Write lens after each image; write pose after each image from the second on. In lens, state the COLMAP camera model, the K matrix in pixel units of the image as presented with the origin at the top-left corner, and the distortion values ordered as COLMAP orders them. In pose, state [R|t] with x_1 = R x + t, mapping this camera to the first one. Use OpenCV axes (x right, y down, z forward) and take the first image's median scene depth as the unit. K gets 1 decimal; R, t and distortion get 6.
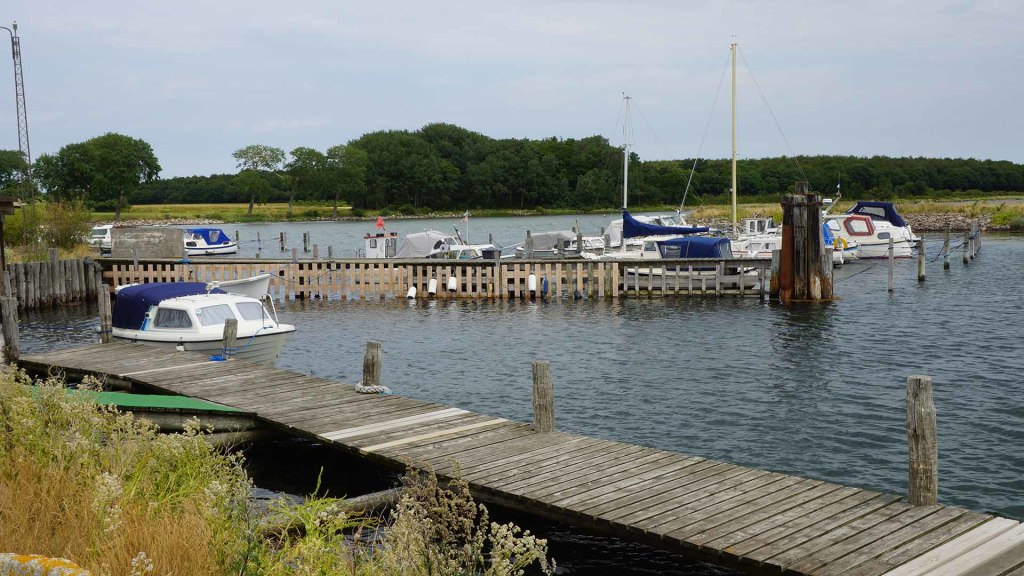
lens RADIAL K [[1114.8, 0, 501.8], [0, 1114.8, 294.6], [0, 0, 1]] dist [0.085242, 0.000000]
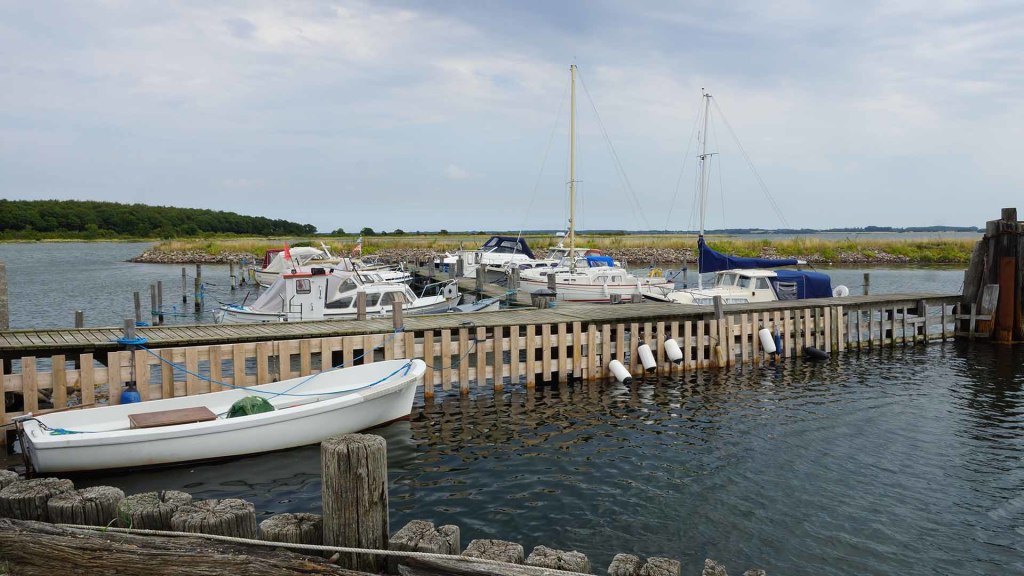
lens RADIAL K [[825.0, 0, 518.1], [0, 825.0, 293.4], [0, 0, 1]] dist [0.007440, -0.001681]
pose [[0.713253, -0.030028, 0.700264, -0.093022], [0.043050, 0.999072, -0.001008, -0.009718], [-0.699584, 0.030865, 0.713884, 0.159892]]
